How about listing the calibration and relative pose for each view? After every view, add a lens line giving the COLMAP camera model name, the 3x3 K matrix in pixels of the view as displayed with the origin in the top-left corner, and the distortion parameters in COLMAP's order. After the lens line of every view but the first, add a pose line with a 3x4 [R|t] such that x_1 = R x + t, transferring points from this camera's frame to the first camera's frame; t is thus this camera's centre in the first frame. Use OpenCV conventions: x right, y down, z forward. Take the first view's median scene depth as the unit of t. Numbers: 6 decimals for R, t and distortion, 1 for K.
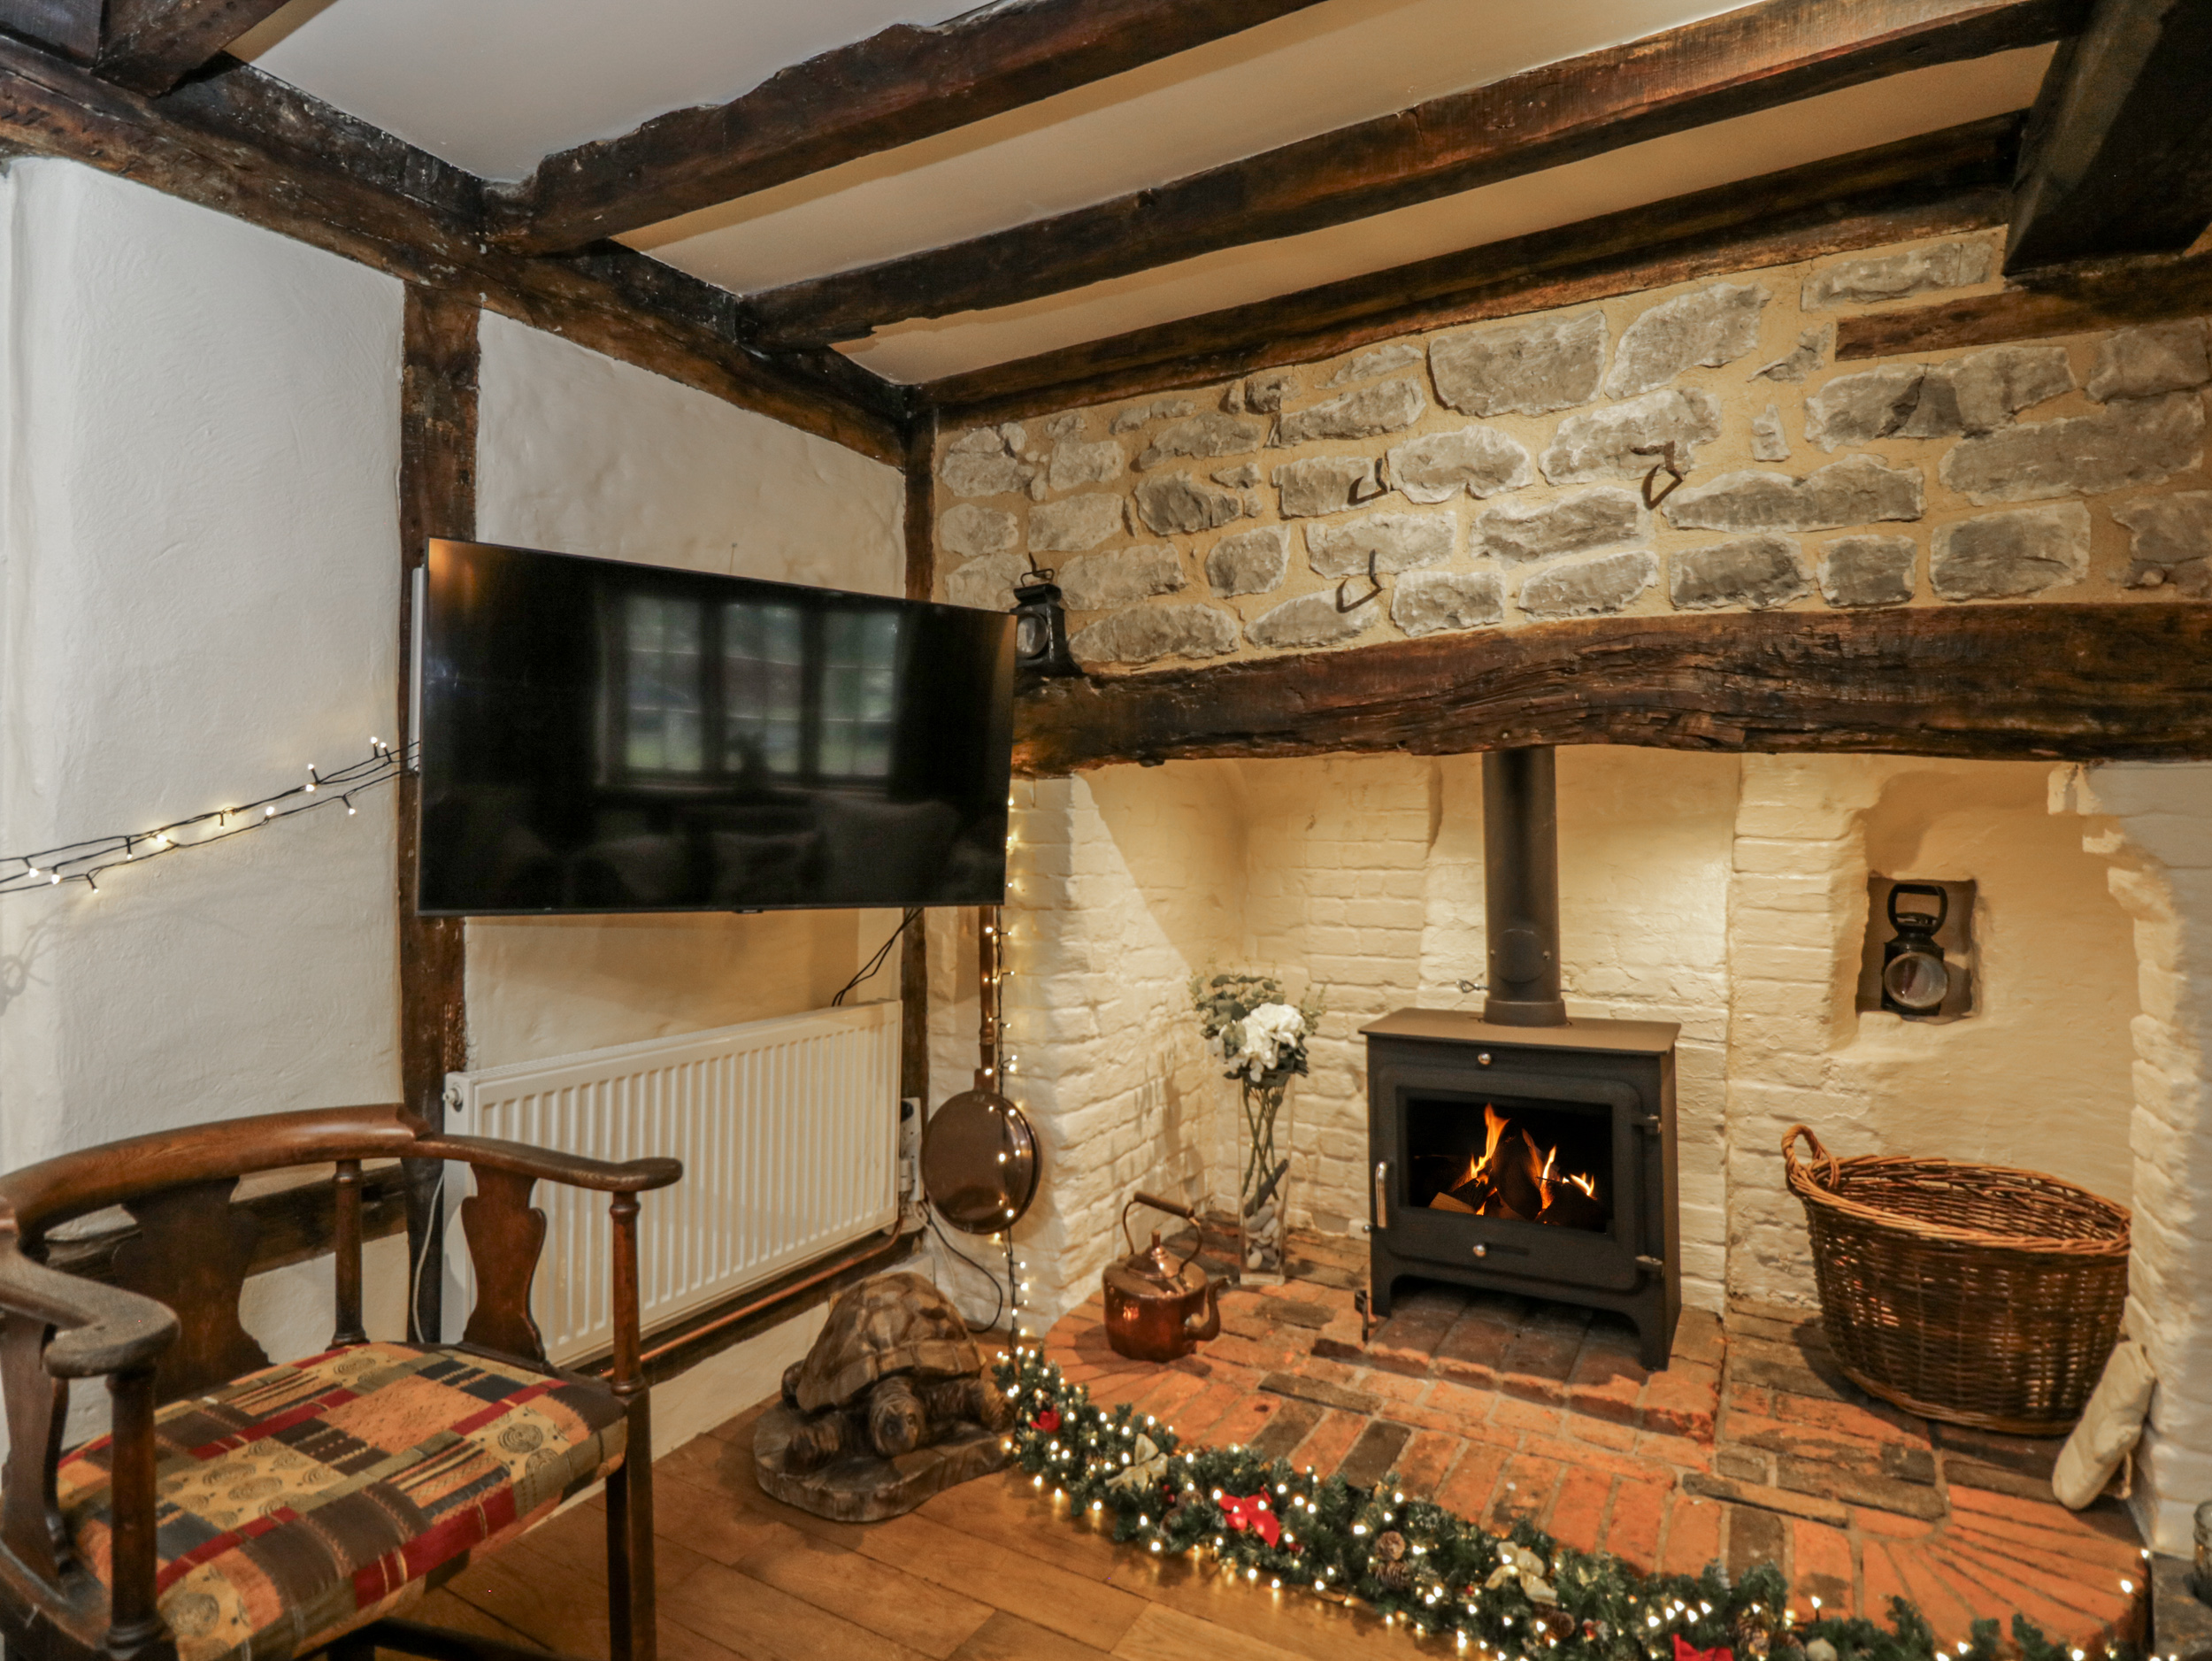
lens RADIAL K [[1149.9, 0, 1108.0], [0, 1149.9, 825.8], [0, 0, 1]] dist [-0.002961, -0.012203]
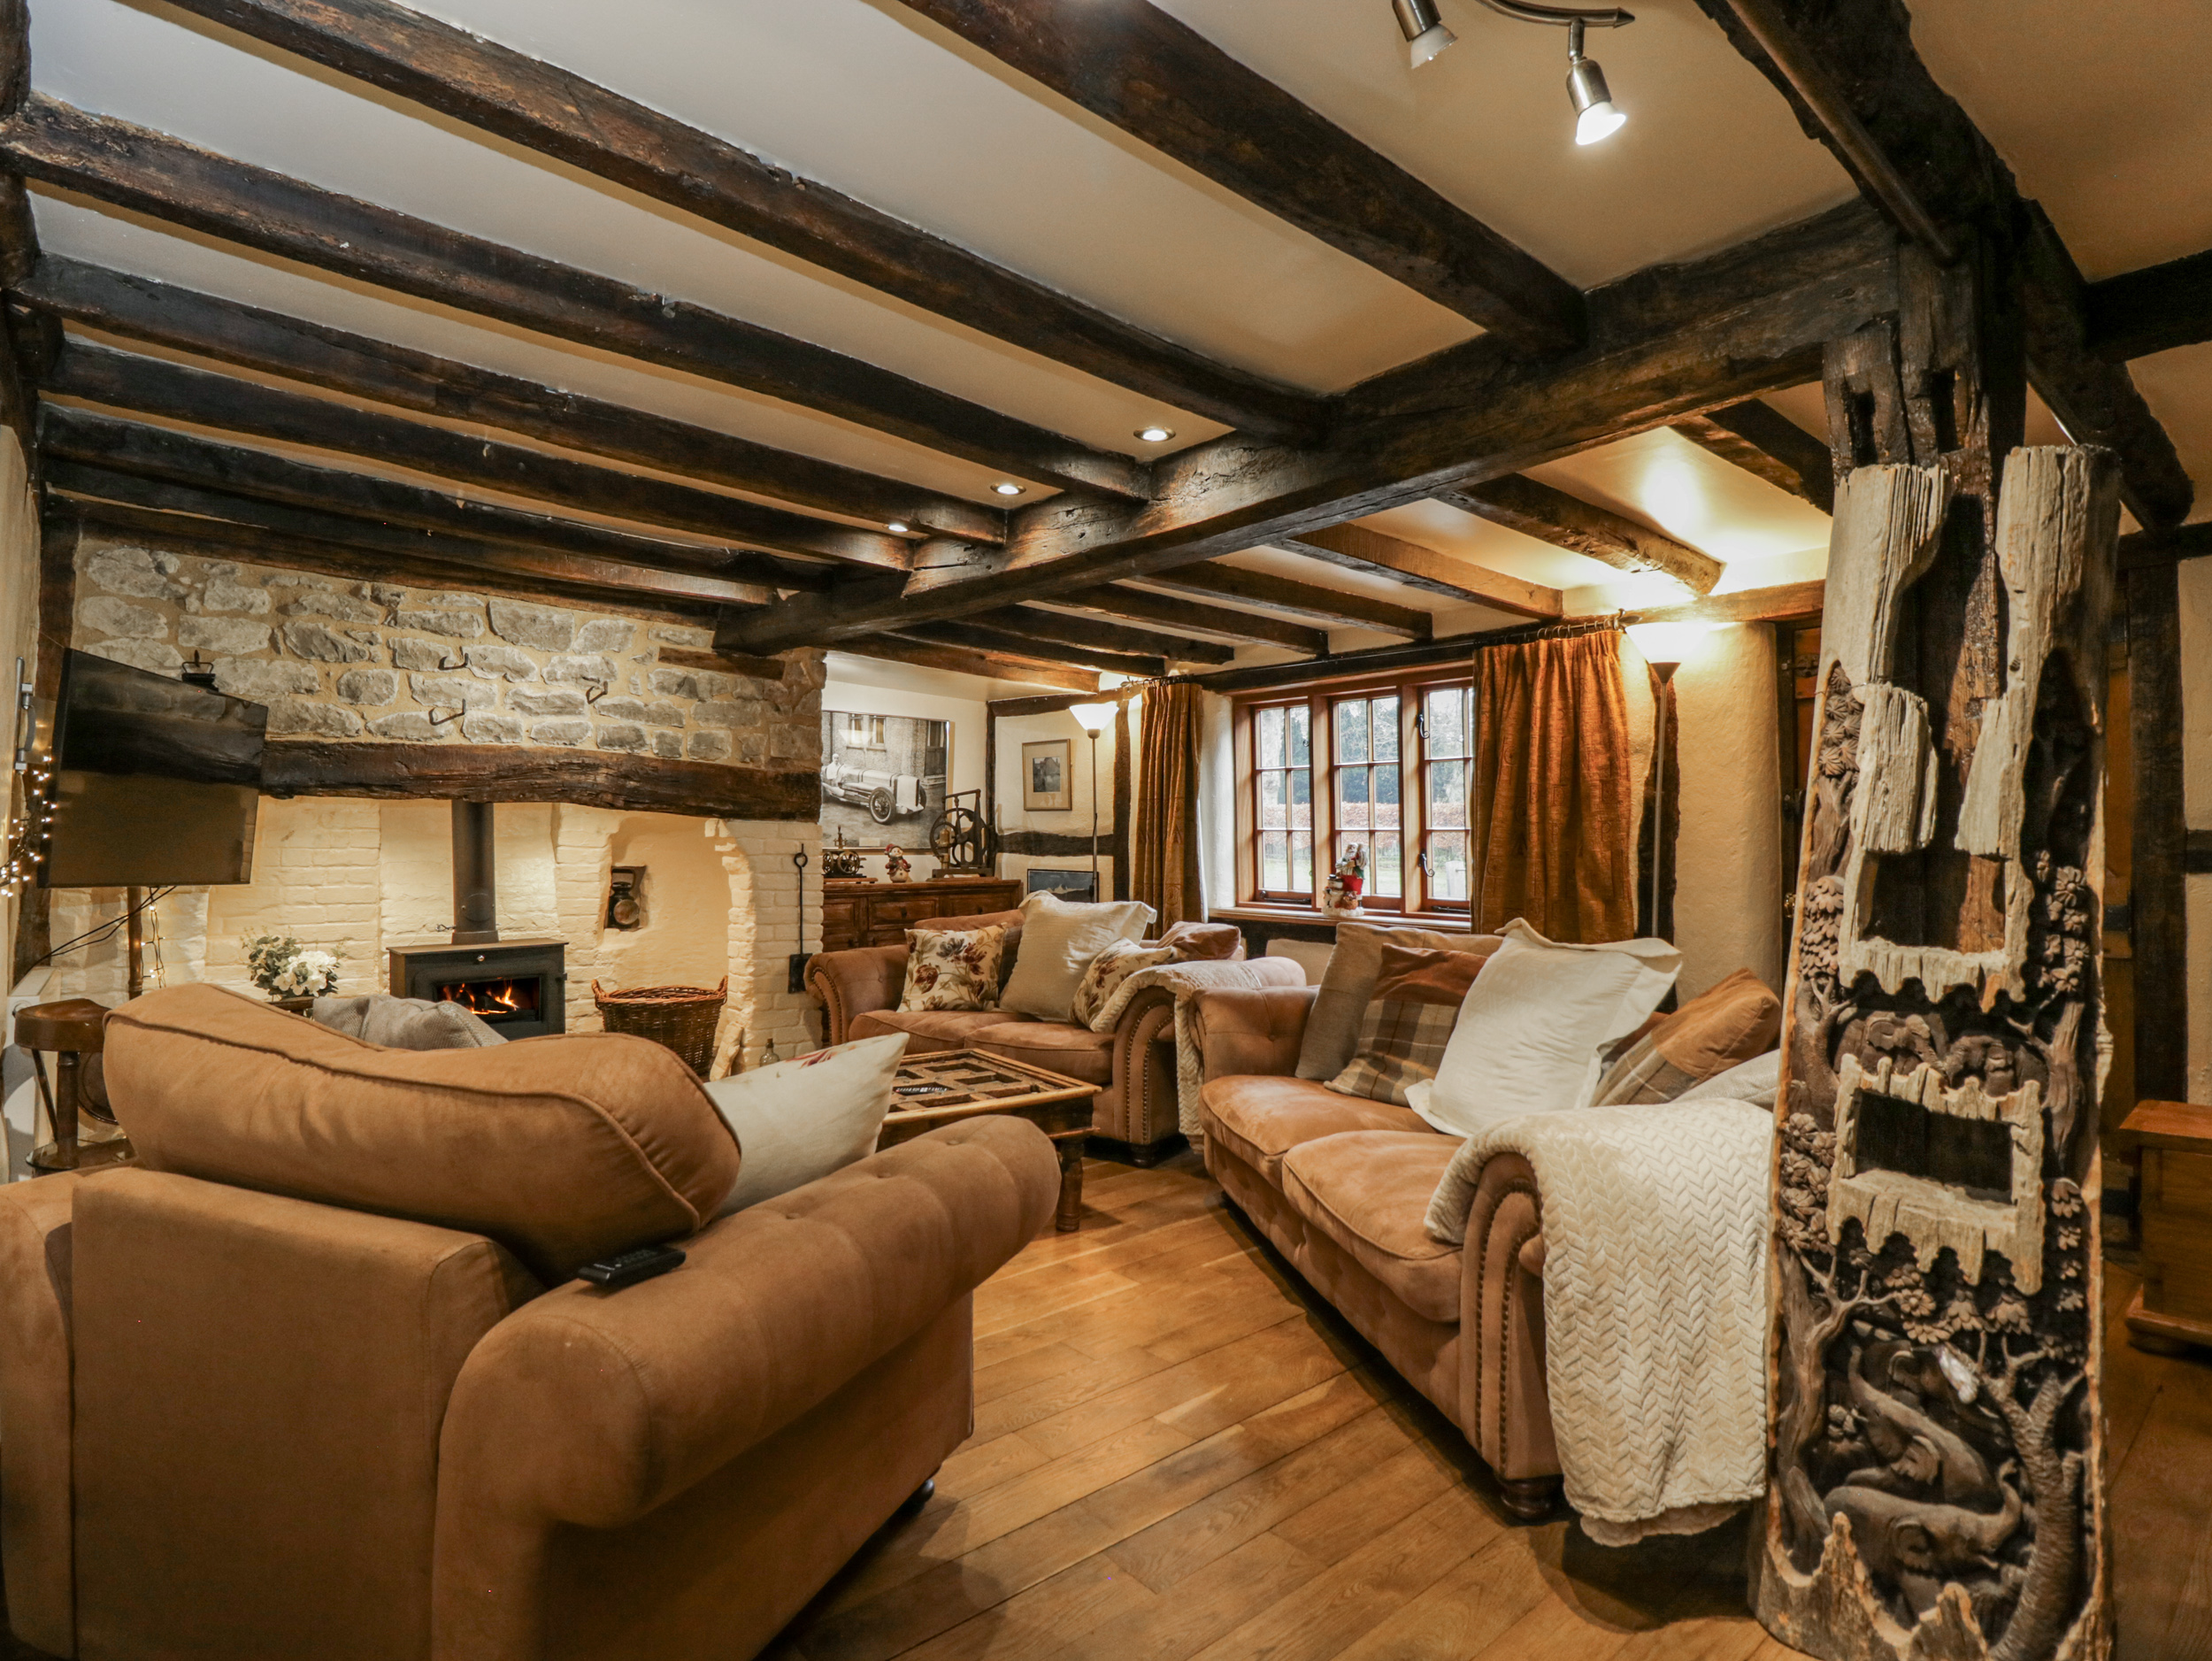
lens RADIAL K [[1149.9, 0, 1102.2], [0, 1149.9, 829.4], [0, 0, 1]] dist [-0.002961, -0.012203]
pose [[0.329513, 0.020455, 0.943929, -1.270891], [-0.005720, 0.999790, -0.019669, 0.017821], [-0.944134, 0.001081, 0.329561, -0.694152]]
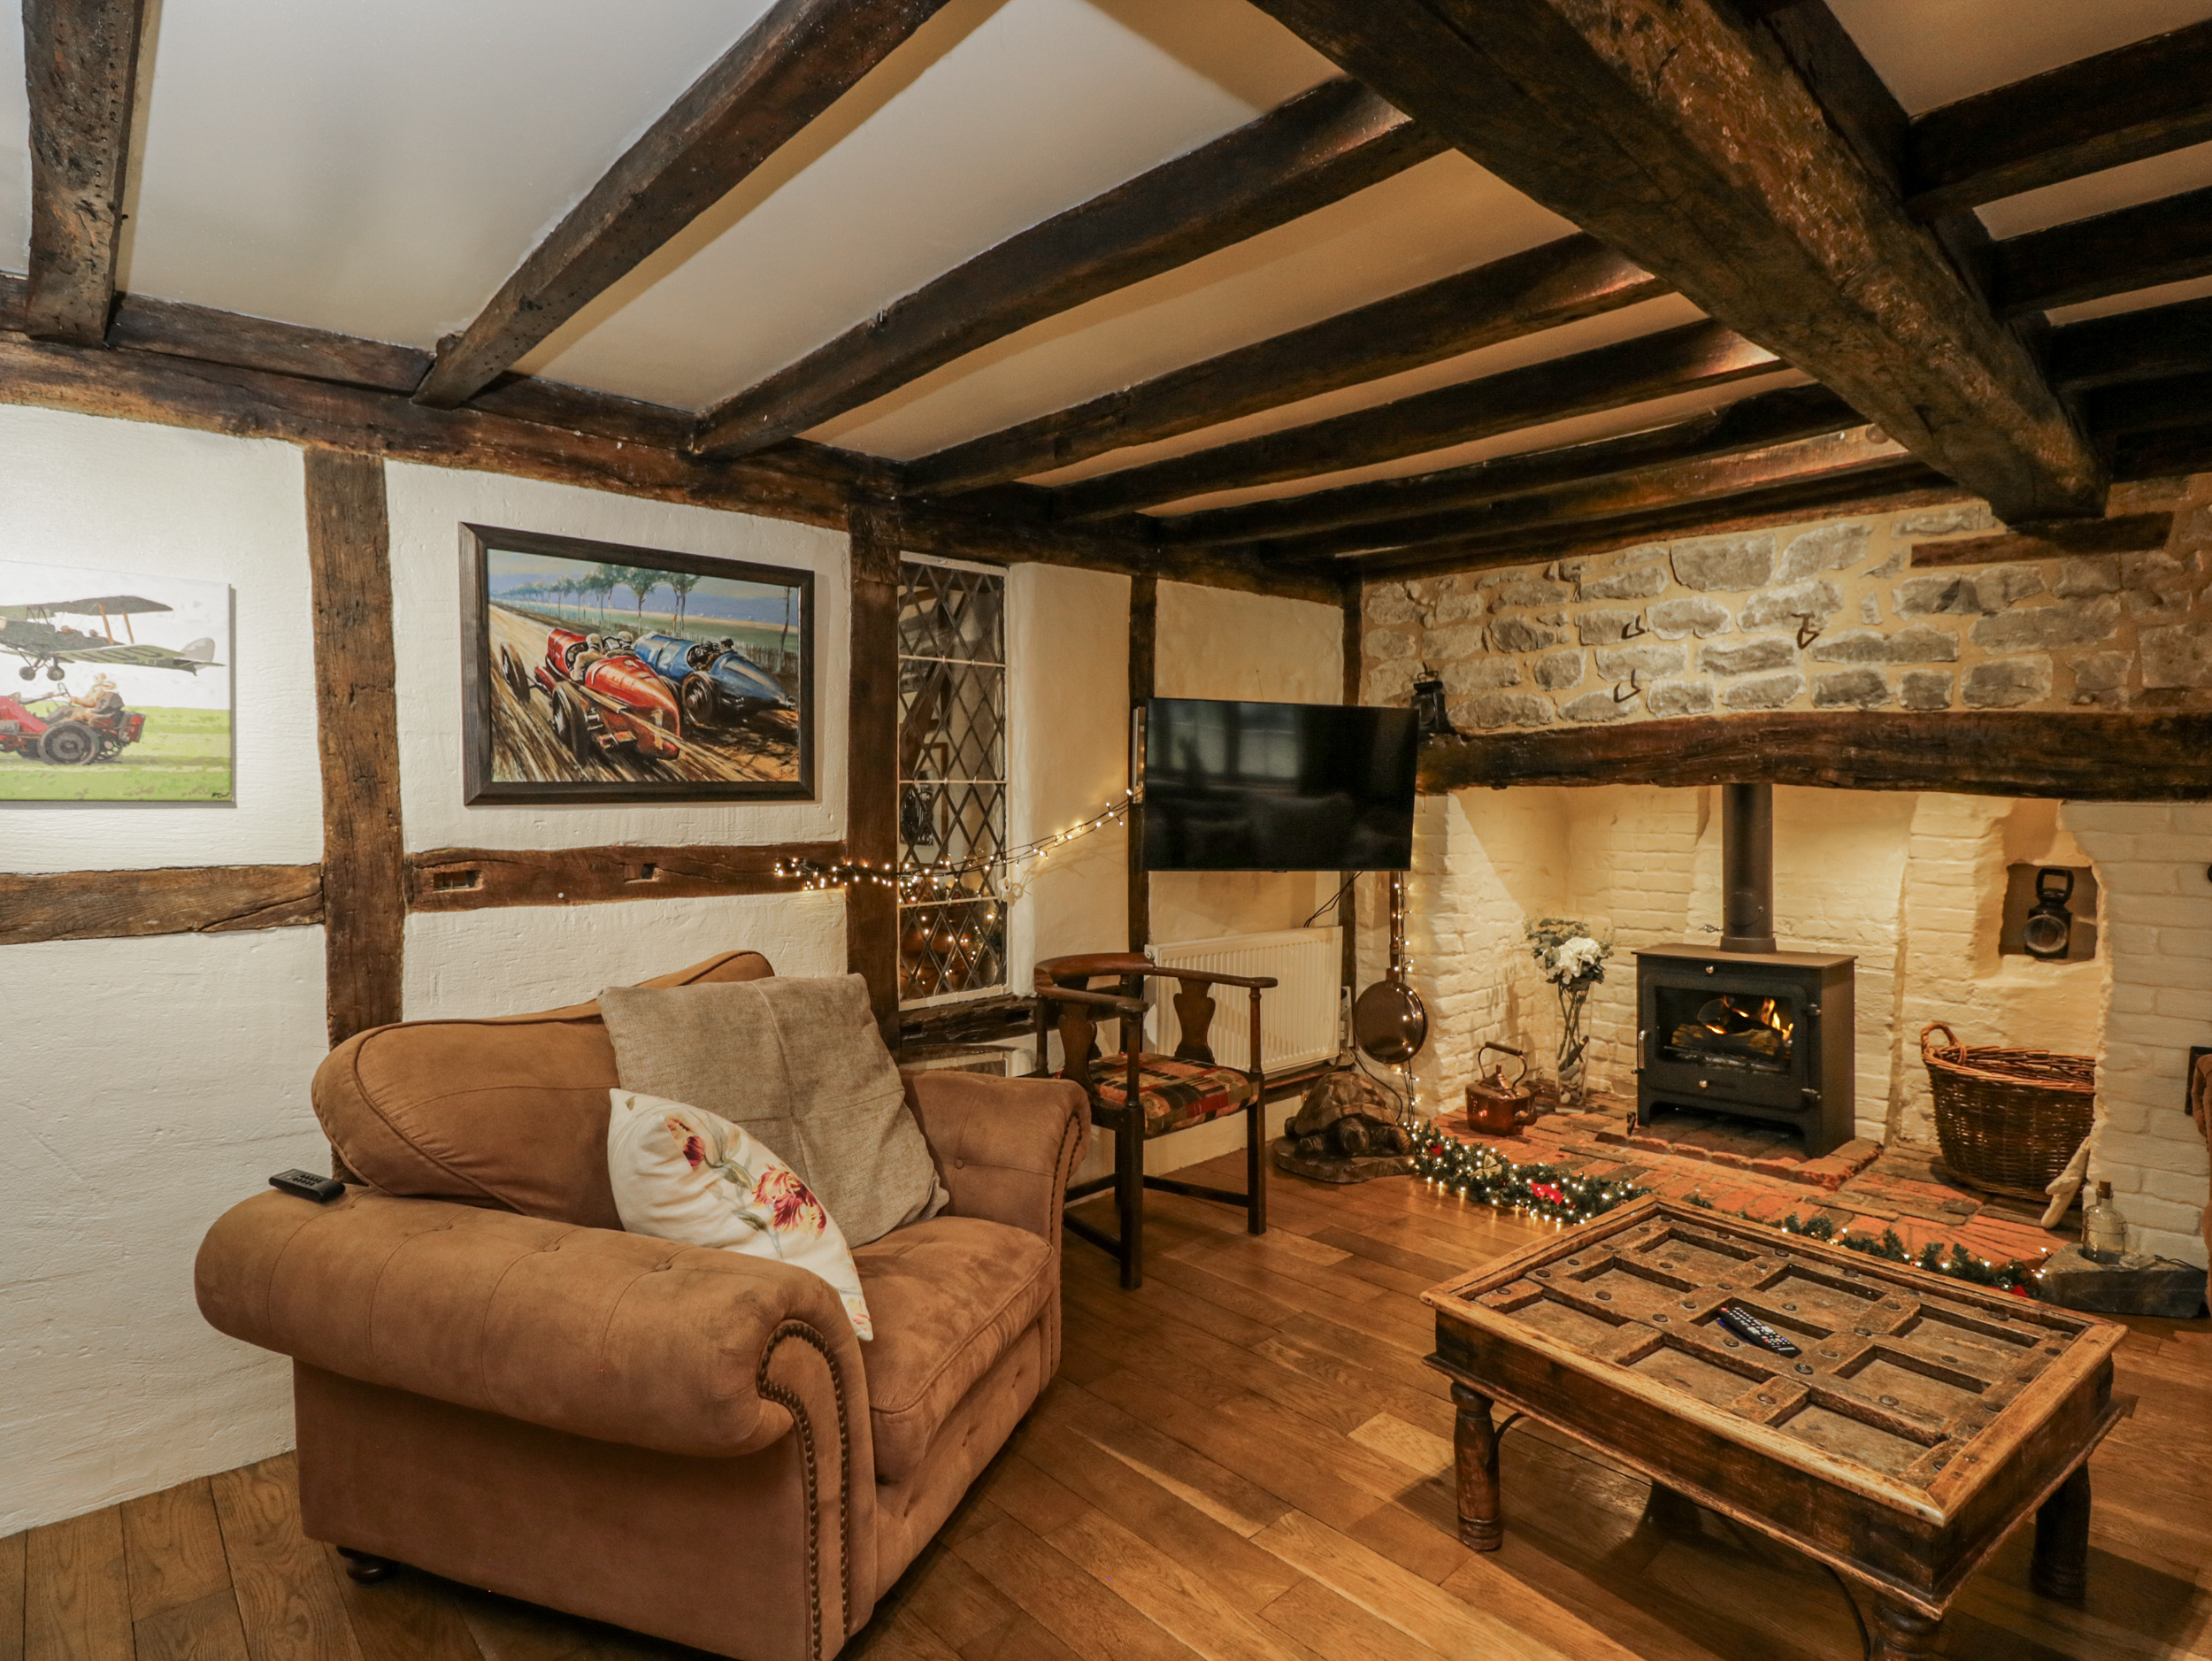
lens RADIAL K [[1149.9, 0, 1106.3], [0, 1149.9, 829.9], [0, 0, 1]] dist [-0.002961, -0.012203]
pose [[0.954491, 0.007882, -0.298135, -0.009685], [0.001304, 0.999531, 0.030599, -0.052853], [0.298236, -0.029596, 0.954033, -0.889347]]
